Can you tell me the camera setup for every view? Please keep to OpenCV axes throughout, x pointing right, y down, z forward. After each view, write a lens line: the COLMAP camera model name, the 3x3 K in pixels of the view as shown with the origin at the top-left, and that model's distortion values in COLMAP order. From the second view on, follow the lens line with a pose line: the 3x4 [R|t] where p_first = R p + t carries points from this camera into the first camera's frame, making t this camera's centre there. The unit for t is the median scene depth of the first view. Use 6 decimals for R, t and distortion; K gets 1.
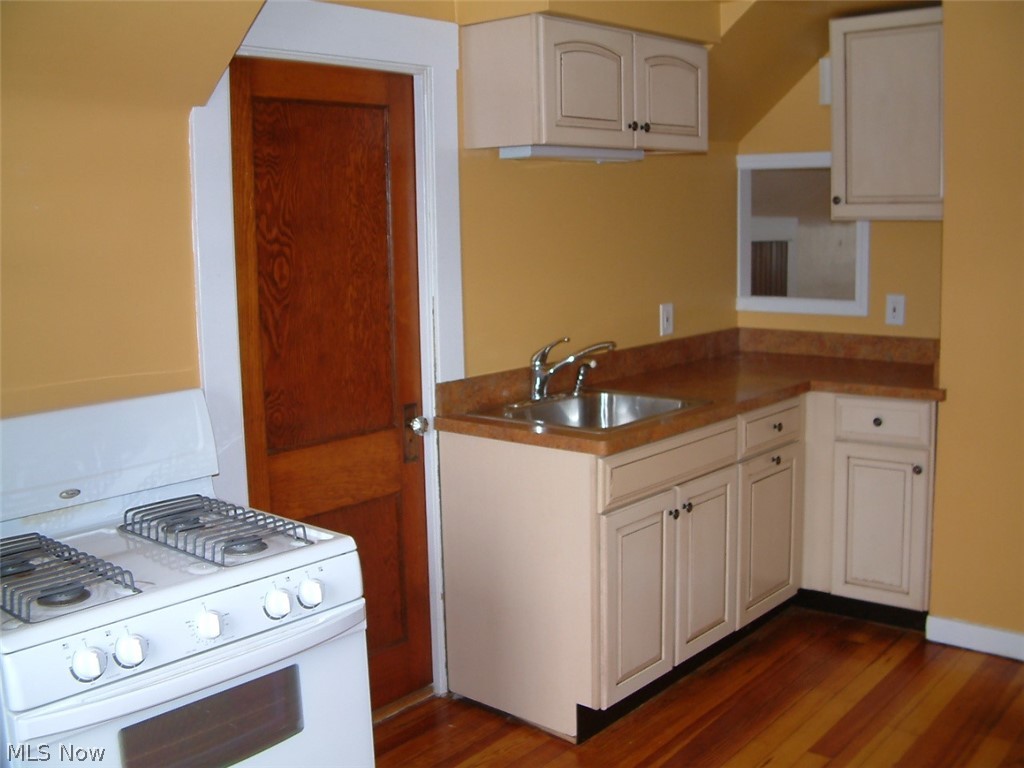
lens RADIAL K [[1073.7, 0, 512.0], [0, 1073.7, 384.0], [0, 0, 1]] dist [-0.222185, 0.163815]
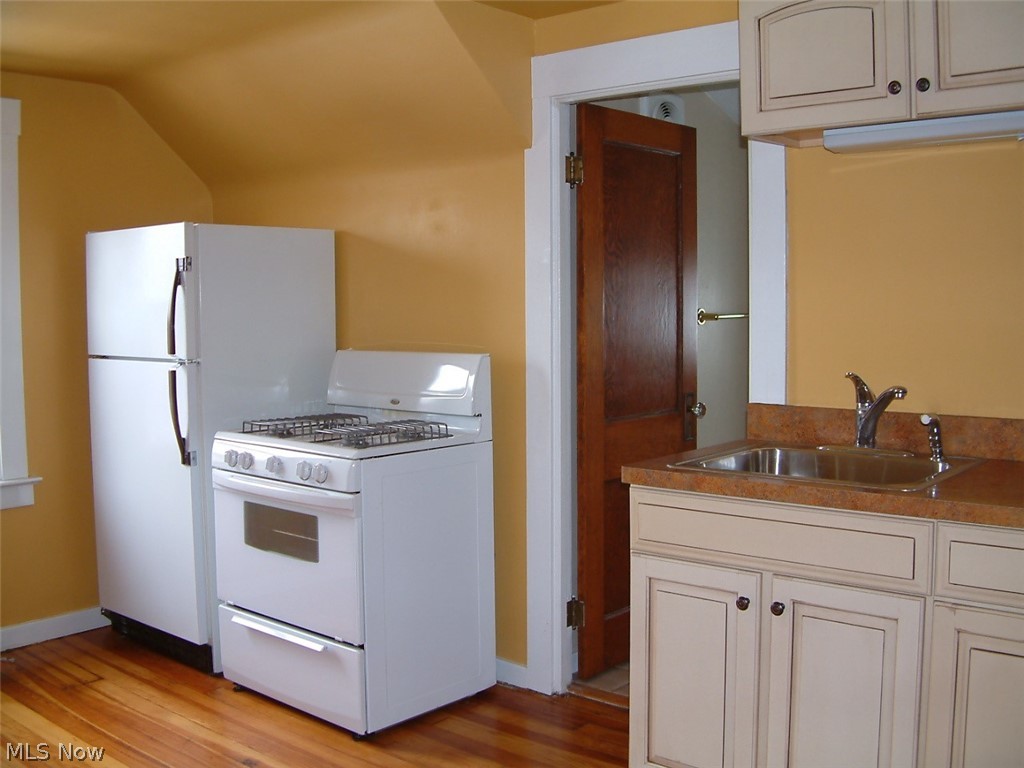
lens RADIAL K [[1073.7, 0, 512.0], [0, 1073.7, 384.0], [0, 0, 1]] dist [-0.222185, 0.163815]
pose [[-0.021566, 0.097524, -0.994999, 0.852419], [-0.127102, 0.986888, 0.099484, -0.083085], [0.991655, 0.128612, -0.008887, 0.788195]]
